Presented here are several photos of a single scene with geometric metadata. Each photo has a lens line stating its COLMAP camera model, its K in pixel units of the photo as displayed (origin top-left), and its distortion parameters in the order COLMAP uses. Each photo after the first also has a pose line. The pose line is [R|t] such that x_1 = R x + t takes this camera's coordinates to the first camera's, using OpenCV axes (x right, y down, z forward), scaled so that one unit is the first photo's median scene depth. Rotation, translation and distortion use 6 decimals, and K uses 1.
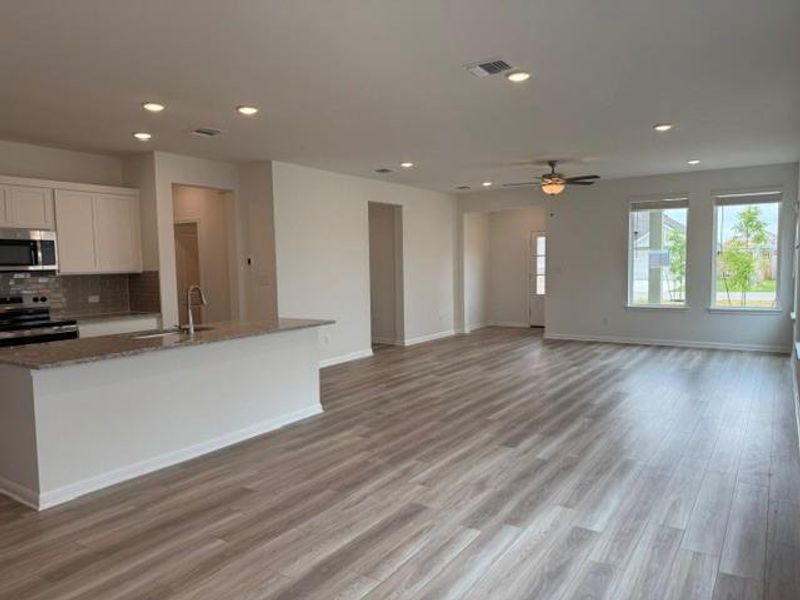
lens RADIAL K [[562.9, 0, 401.7], [0, 562.9, 312.5], [0, 0, 1]] dist [0.117210, -0.143271]
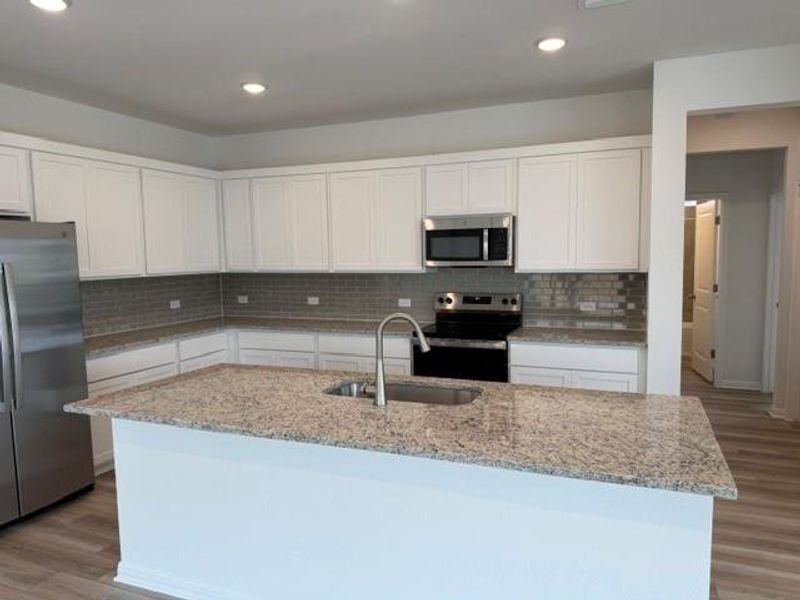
lens RADIAL K [[559.2, 0, 399.6], [0, 559.2, 302.3], [0, 0, 1]] dist [-0.001920, -0.001540]
pose [[0.200571, 0.104876, -0.974049, 0.096411], [-0.075486, 0.992952, 0.091367, -0.082637], [0.976767, 0.055201, 0.207074, 0.707585]]
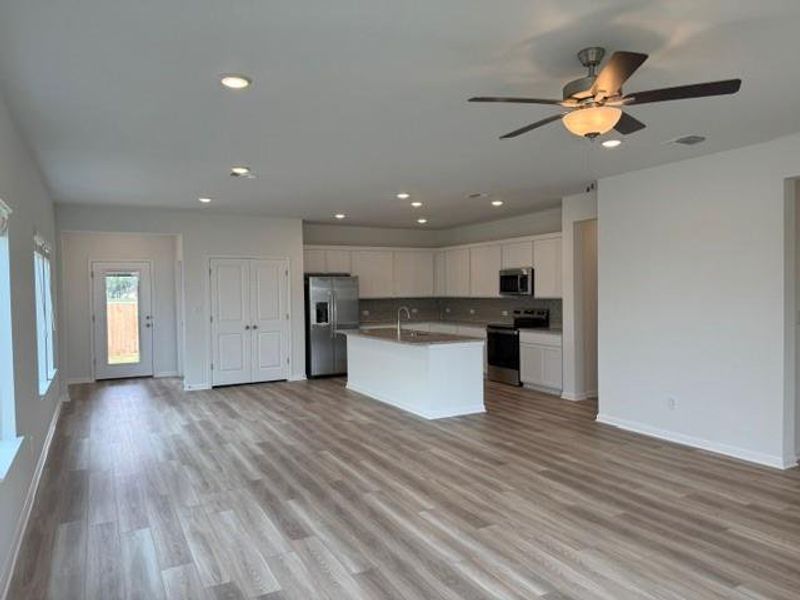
lens RADIAL K [[571.0, 0, 399.6], [0, 571.0, 298.6], [0, 0, 1]] dist [0.028502, -0.002494]
pose [[-0.479296, 0.038434, -0.876812, 0.884234], [-0.058241, 0.995446, 0.075471, -0.156429], [0.875719, 0.087240, -0.474874, 1.416842]]
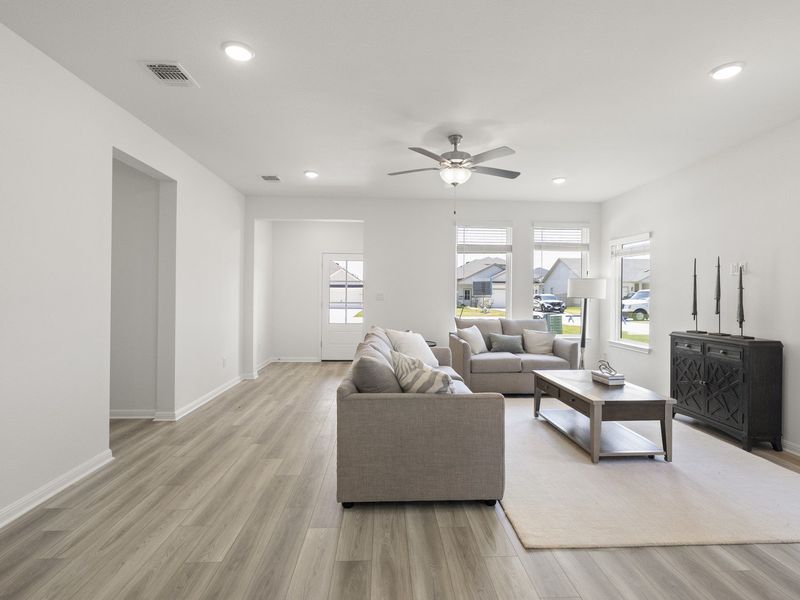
lens RADIAL K [[401.8, 0, 404.6], [0, 401.8, 296.4], [0, 0, 1]] dist [-0.002592, -0.000709]
pose [[0.803995, 0.022632, 0.594205, -0.089073], [0.030152, 0.996438, -0.078750, -0.046095], [-0.593871, 0.081231, 0.800449, 0.861636]]
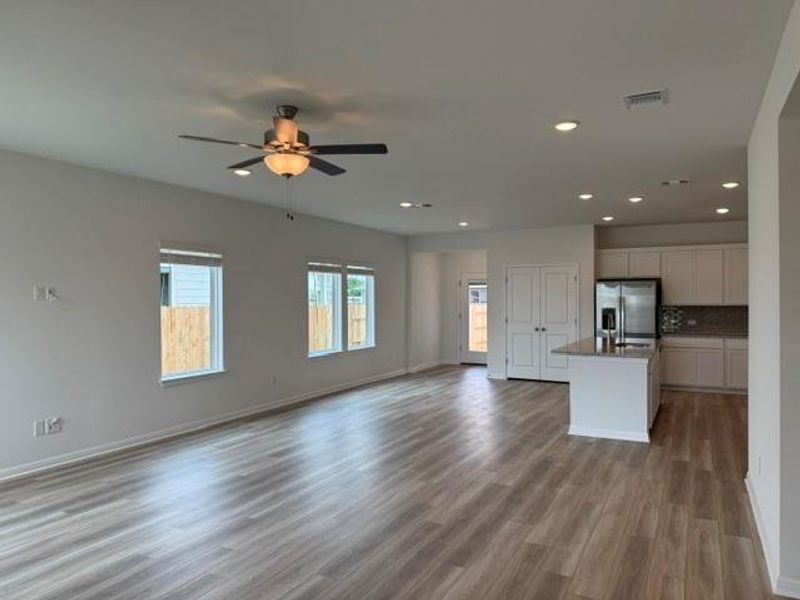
lens RADIAL K [[562.9, 0, 401.7], [0, 562.9, 312.5], [0, 0, 1]] dist [0.117210, -0.143271]
pose [[-0.994321, 0.018365, -0.104830, 0.289747], [0.005956, 0.993057, 0.117484, -0.188082], [0.106260, 0.116192, -0.987526, 1.956052]]
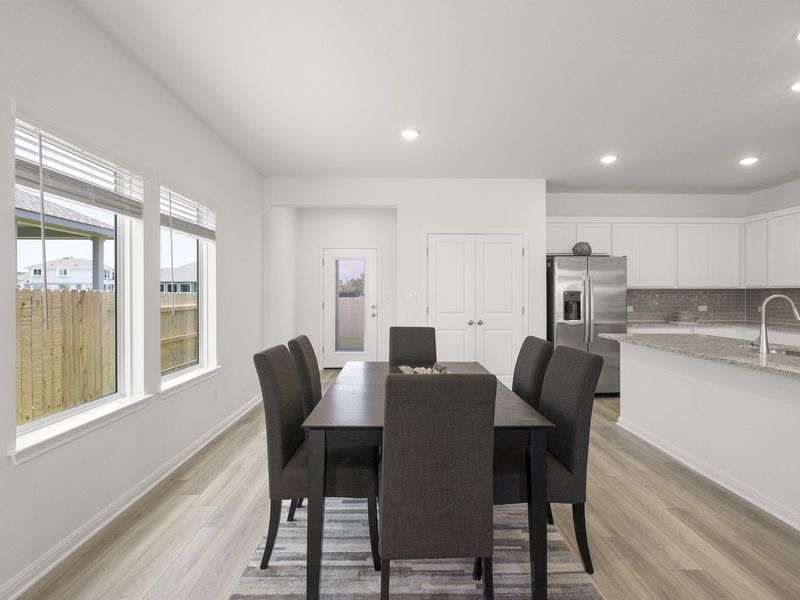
lens RADIAL K [[401.8, 0, 404.6], [0, 401.8, 296.4], [0, 0, 1]] dist [-0.002592, -0.000709]
pose [[-0.817479, 0.022124, -0.575534, 0.313396], [-0.037774, 0.995051, 0.091905, -0.062481], [0.574719, 0.096871, -0.812597, 0.916672]]
